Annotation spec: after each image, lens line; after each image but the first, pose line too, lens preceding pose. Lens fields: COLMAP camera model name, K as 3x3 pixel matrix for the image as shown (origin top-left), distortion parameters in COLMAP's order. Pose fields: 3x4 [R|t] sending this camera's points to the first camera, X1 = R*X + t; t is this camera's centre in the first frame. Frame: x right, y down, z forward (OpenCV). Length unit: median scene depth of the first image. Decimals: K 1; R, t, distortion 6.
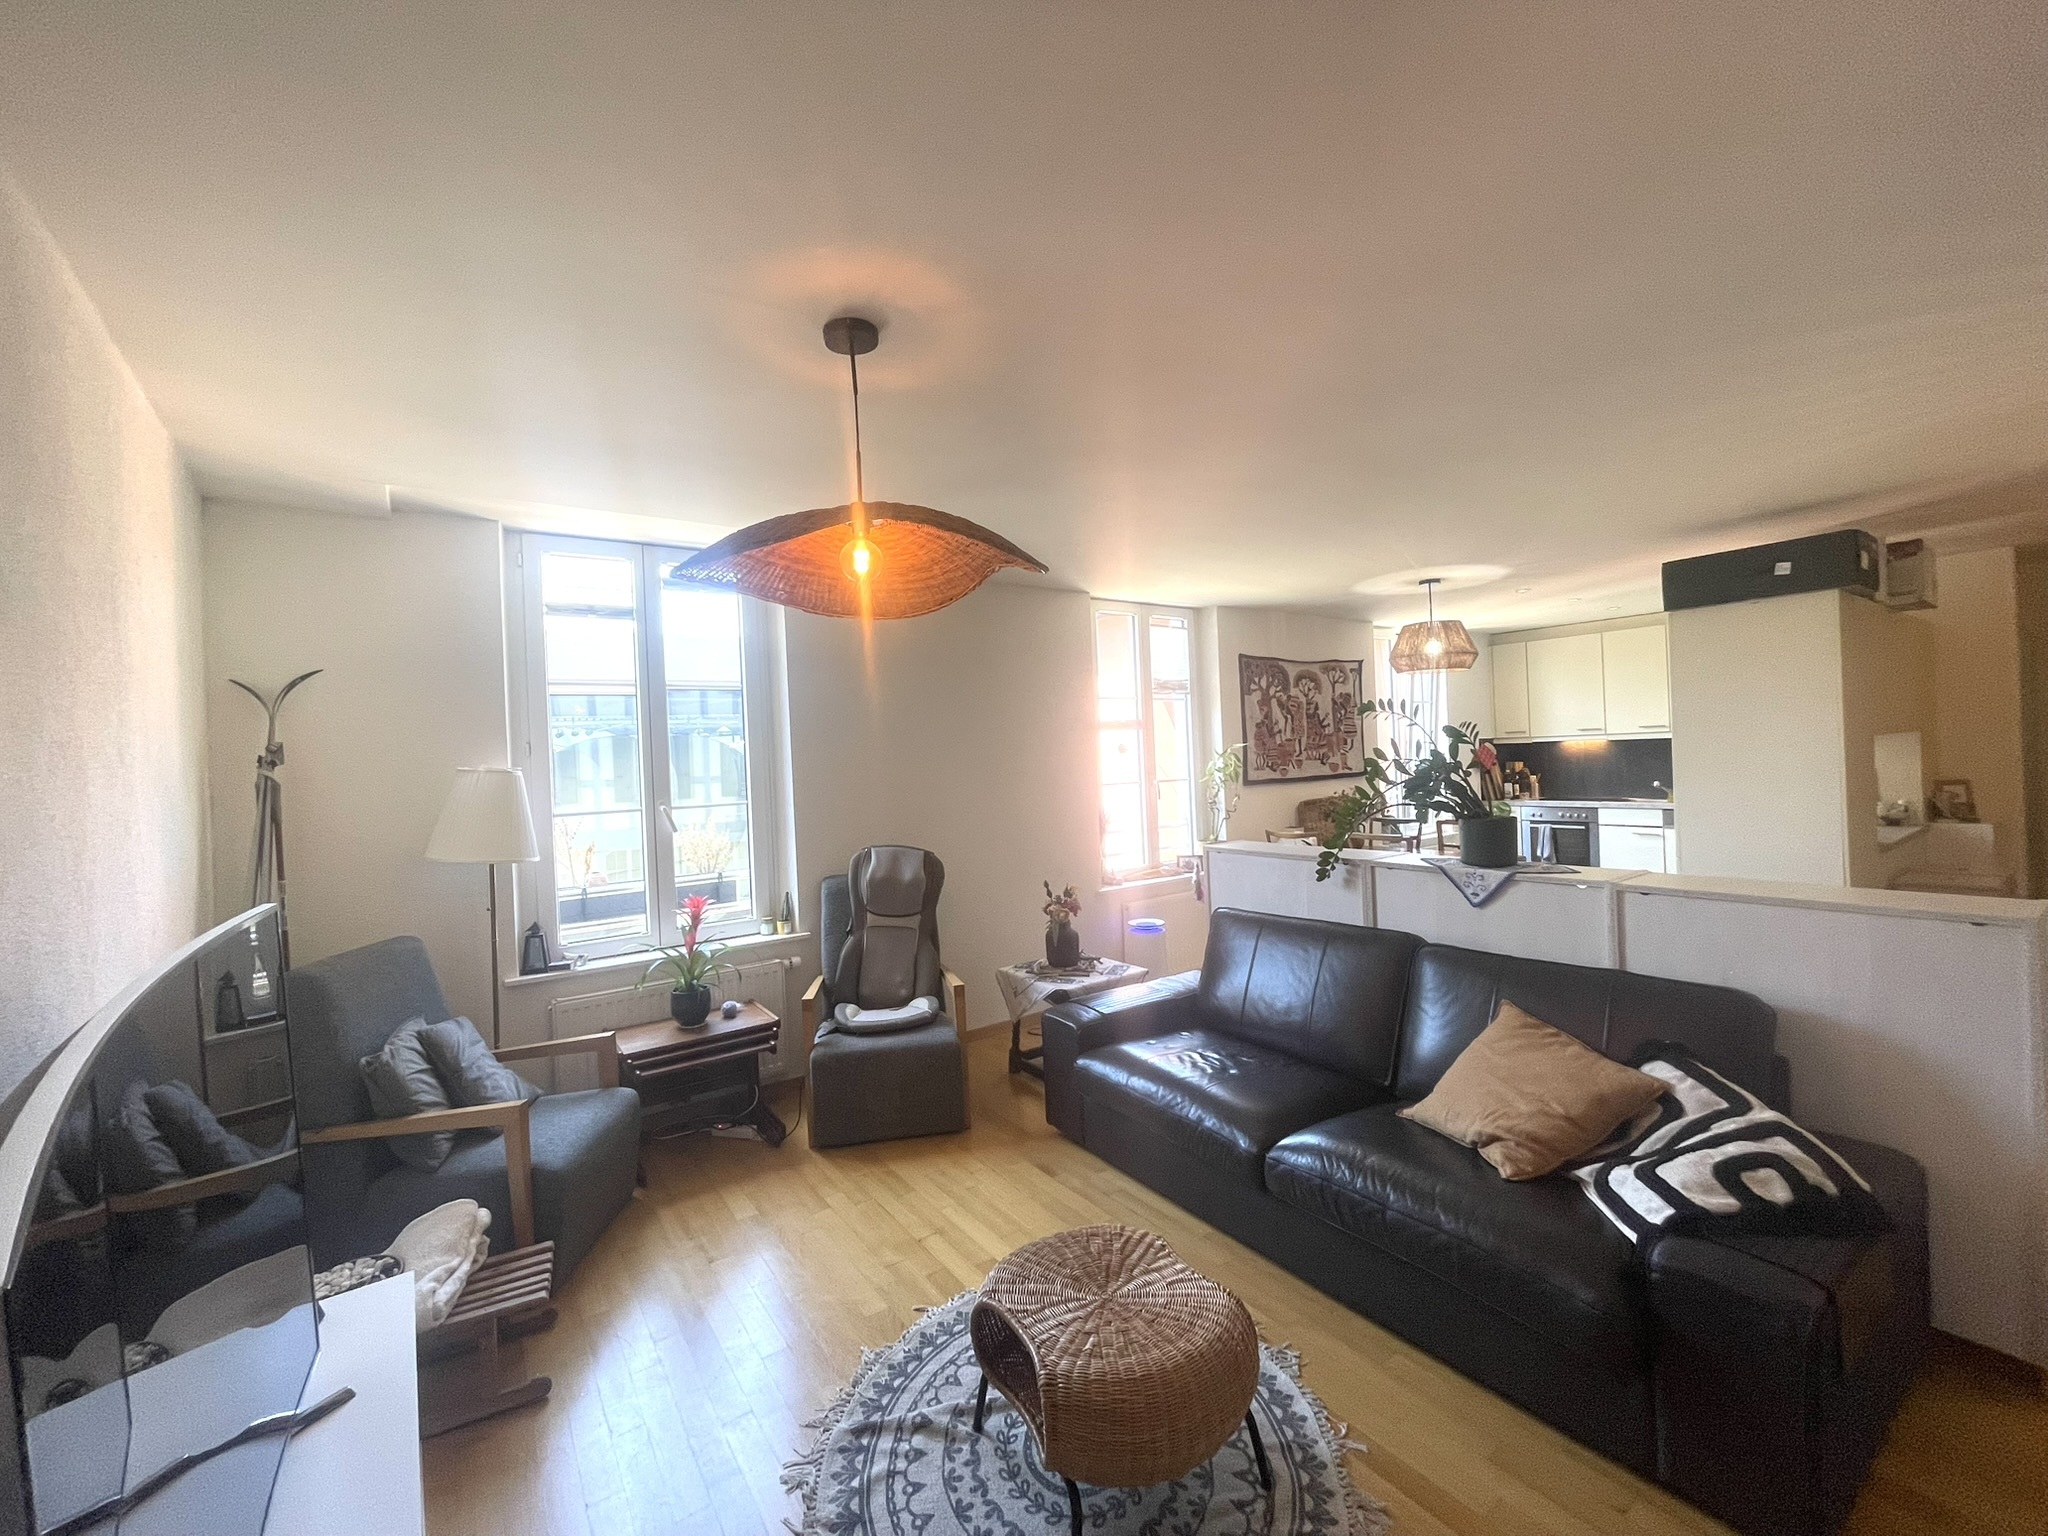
lens RADIAL K [[823.5, 0, 1020.0], [0, 823.5, 758.7], [0, 0, 1]] dist [0.002434, -0.000205]
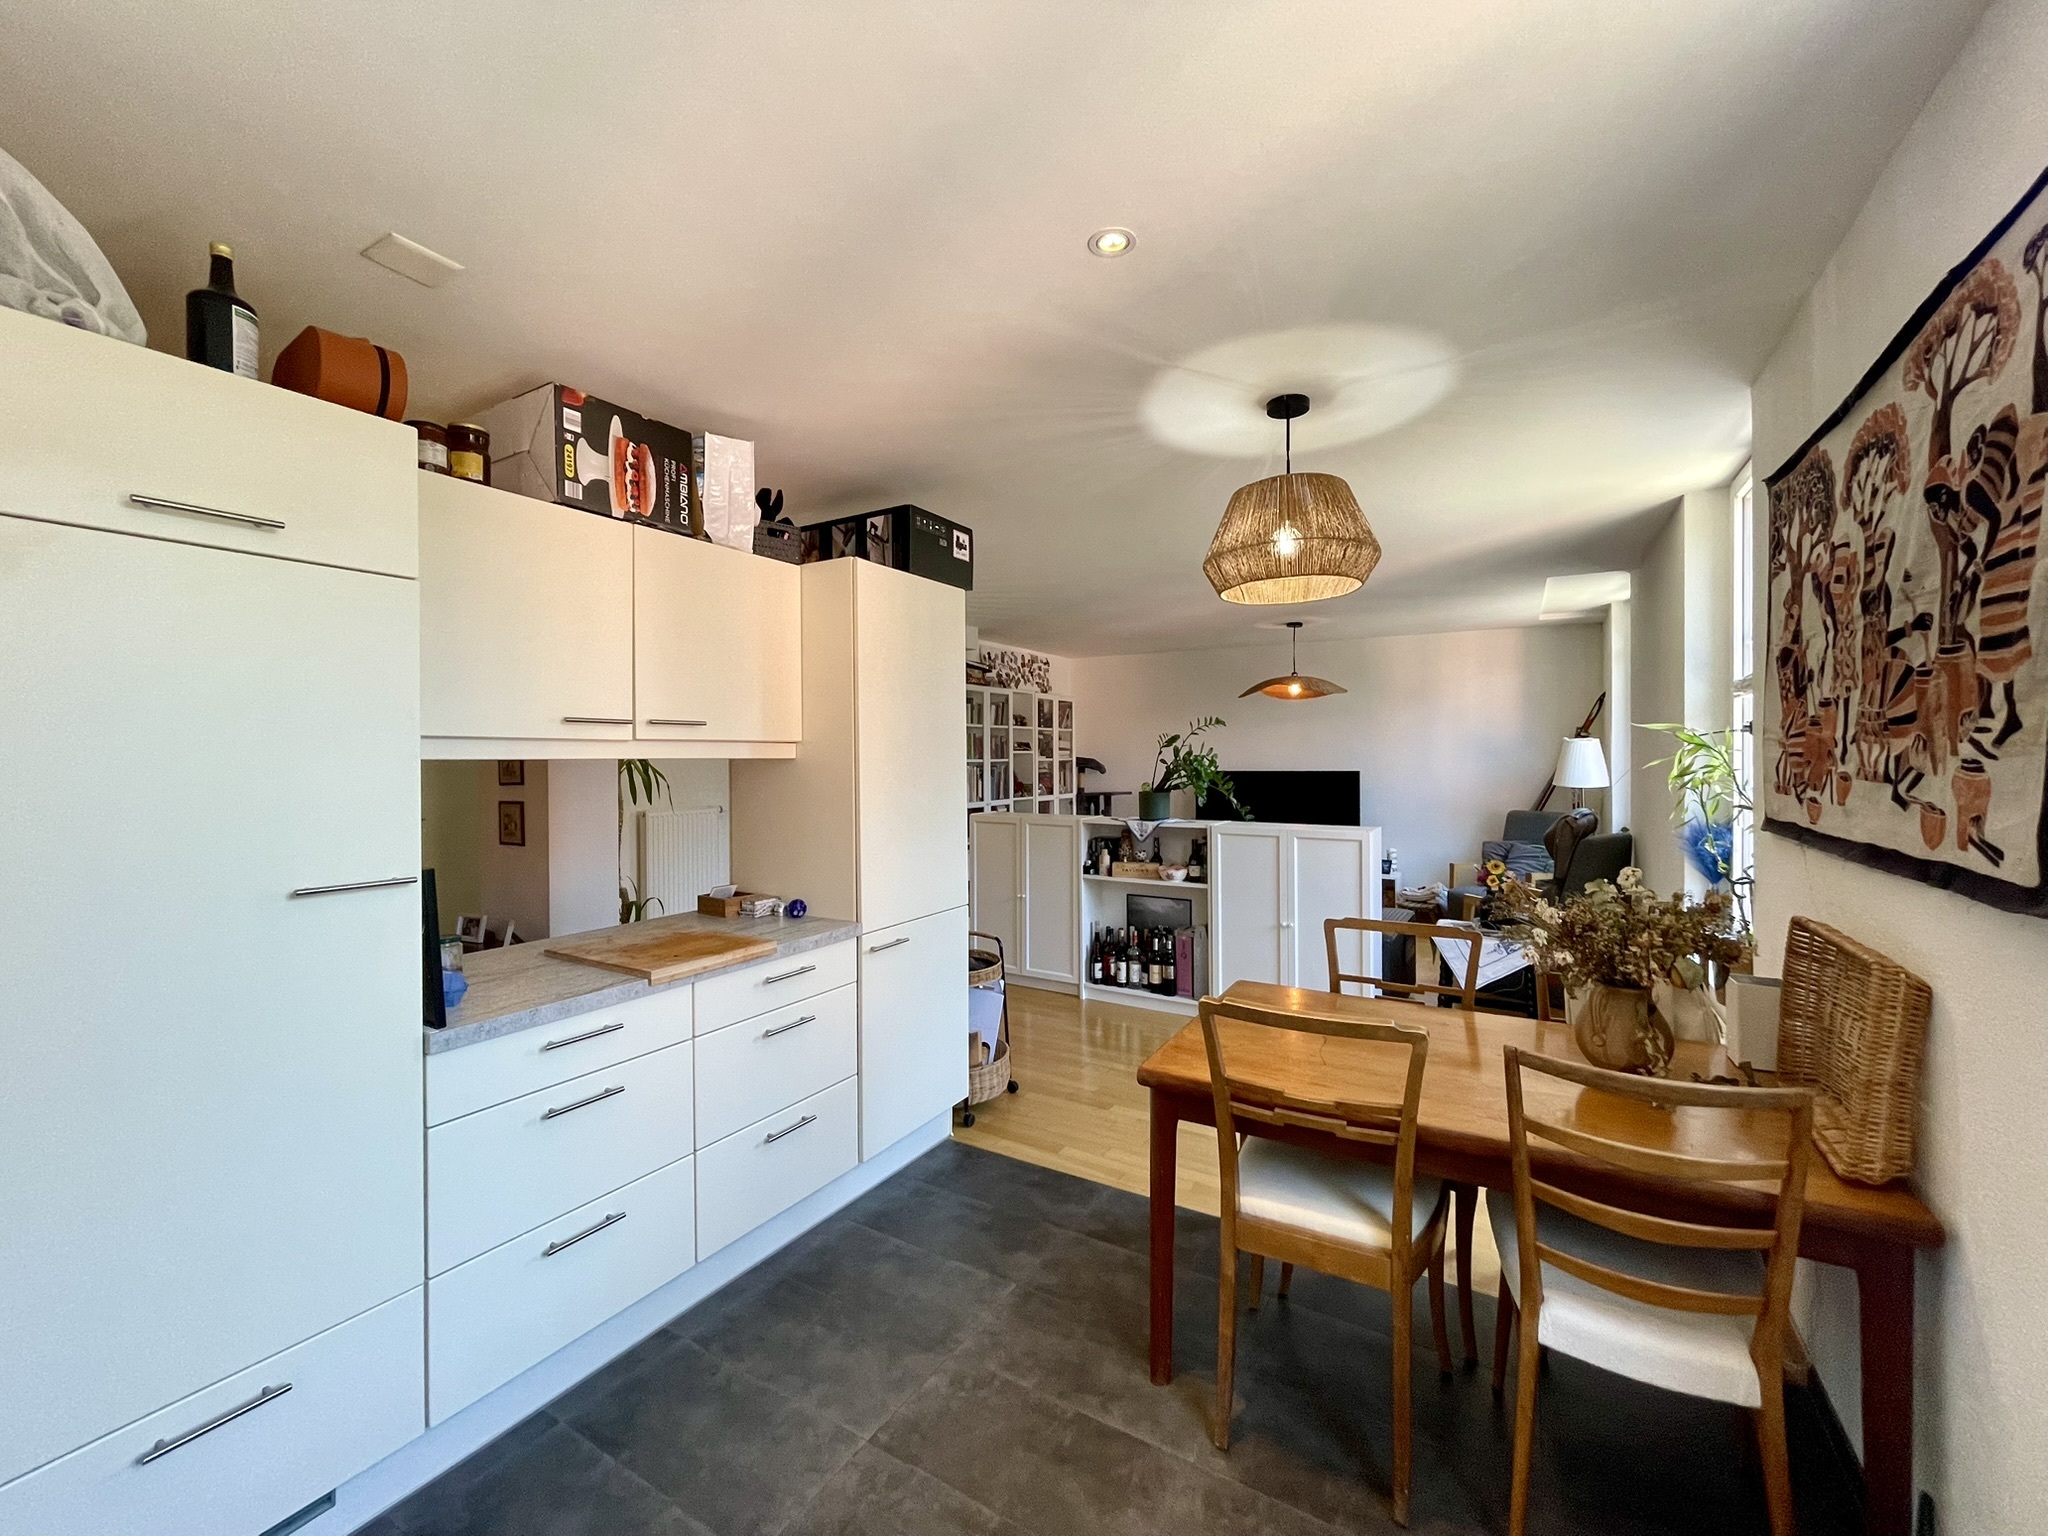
lens RADIAL K [[823.5, 0, 1020.0], [0, 823.5, 758.7], [0, 0, 1]] dist [0.002434, -0.000205]
pose [[-0.917468, 0.048129, -0.394888, 0.662177], [0.042902, 0.998836, 0.022062, -0.020459], [0.395490, 0.003300, -0.918464, 1.091126]]
